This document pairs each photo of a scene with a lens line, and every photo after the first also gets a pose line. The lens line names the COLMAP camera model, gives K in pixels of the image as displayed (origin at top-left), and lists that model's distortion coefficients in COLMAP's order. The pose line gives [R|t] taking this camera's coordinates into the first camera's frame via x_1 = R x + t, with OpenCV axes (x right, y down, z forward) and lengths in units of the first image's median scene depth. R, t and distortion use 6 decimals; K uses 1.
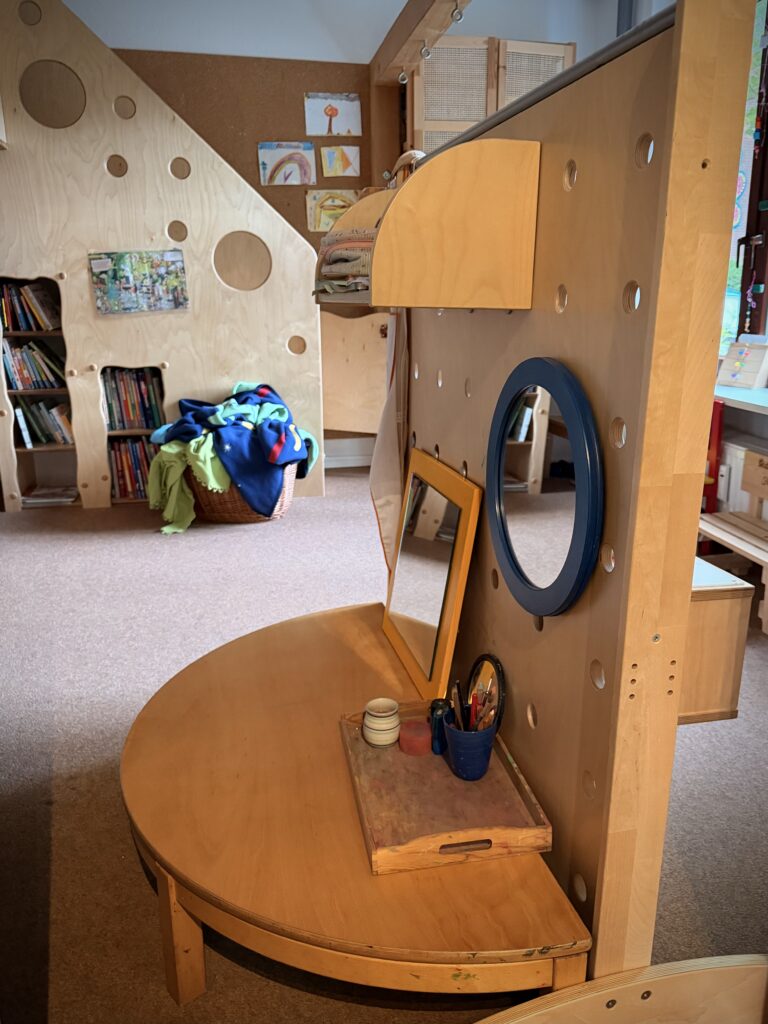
lens RADIAL K [[809.6, 0, 432.7], [0, 809.6, 510.7], [0, 0, 1]] dist [0.001608, -0.004716]
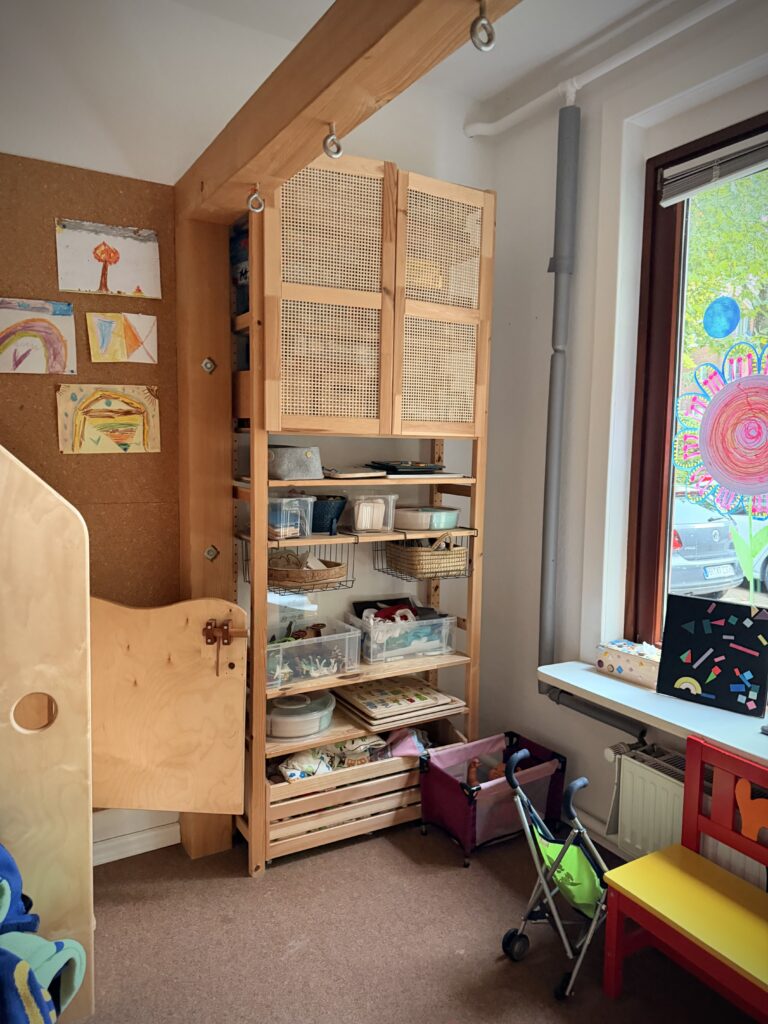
lens RADIAL K [[730.4, 0, 384.0], [0, 730.4, 512.0], [0, 0, 1]] dist [0.051296, -0.067981]
pose [[0.957882, -0.013685, 0.286837, -0.100962], [0.063252, 0.984387, -0.164260, -0.244458], [-0.280111, 0.175485, 0.943792, 0.549084]]
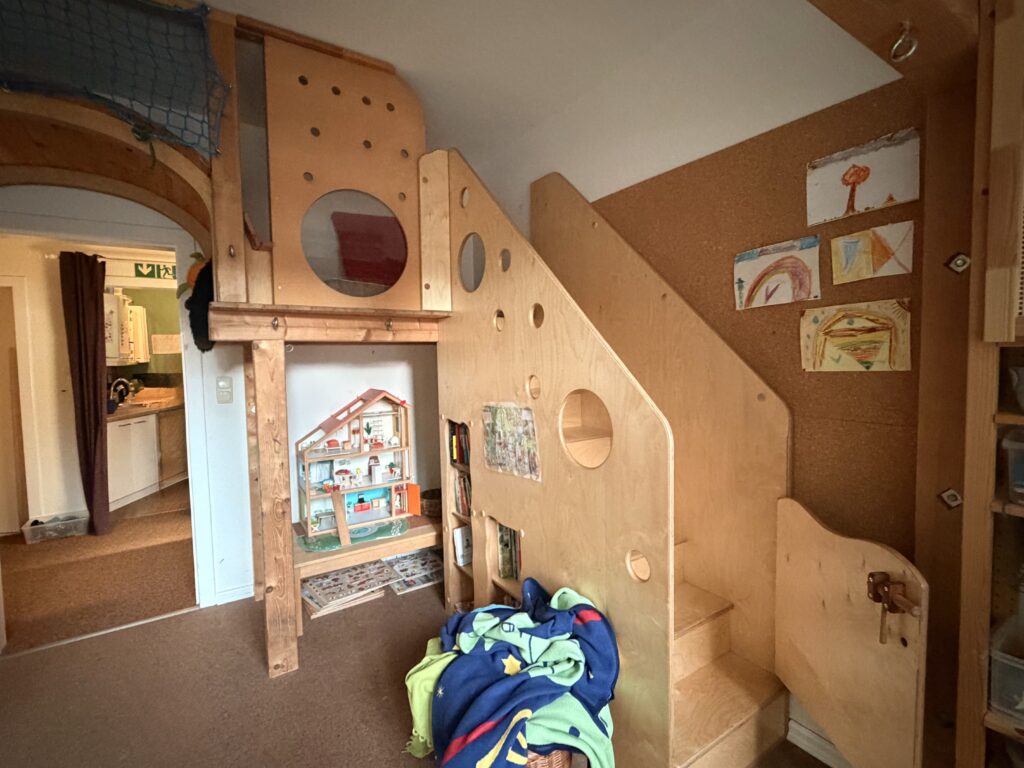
lens RADIAL K [[481.9, 0, 506.2], [0, 481.9, 384.9], [0, 0, 1]] dist [0.000881, 0.000157]
pose [[0.337233, 0.049321, -0.940128, 0.138040], [-0.235268, 0.971355, -0.033434, -0.314046], [0.911550, 0.232457, 0.339177, 0.780432]]
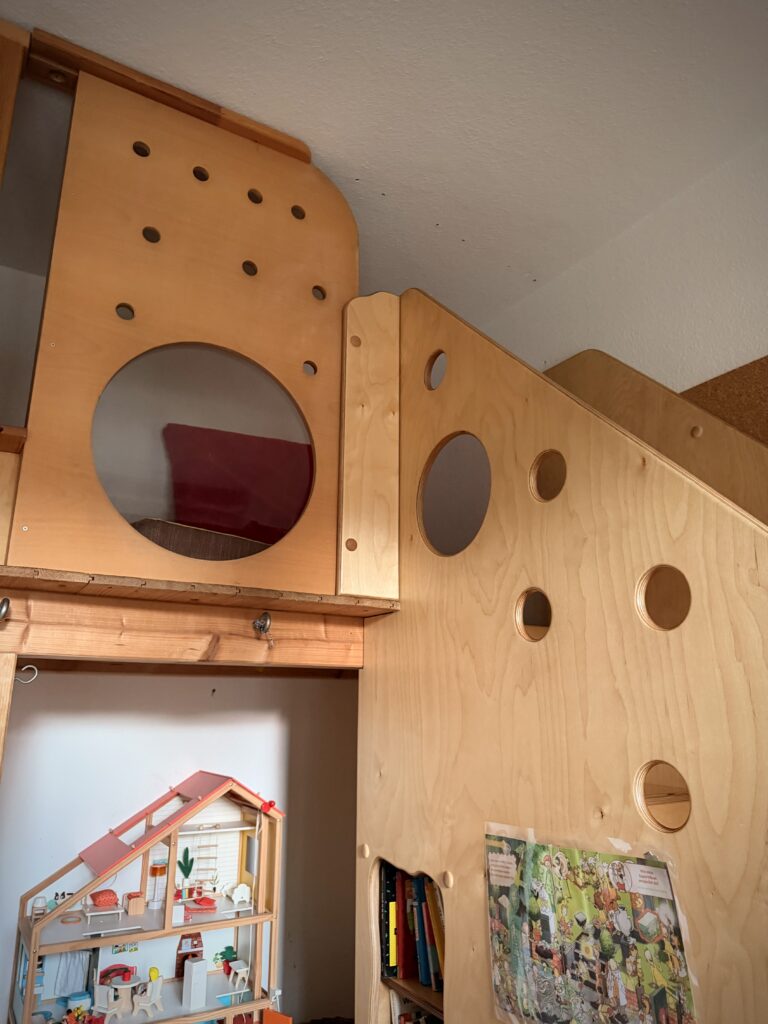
lens RADIAL K [[730.4, 0, 384.0], [0, 730.4, 512.0], [0, 0, 1]] dist [0.051296, -0.067981]
pose [[0.308177, -0.243259, -0.919702, -0.068705], [-0.260781, 0.908122, -0.327579, -0.314150], [0.914888, 0.340794, 0.216425, 0.785823]]
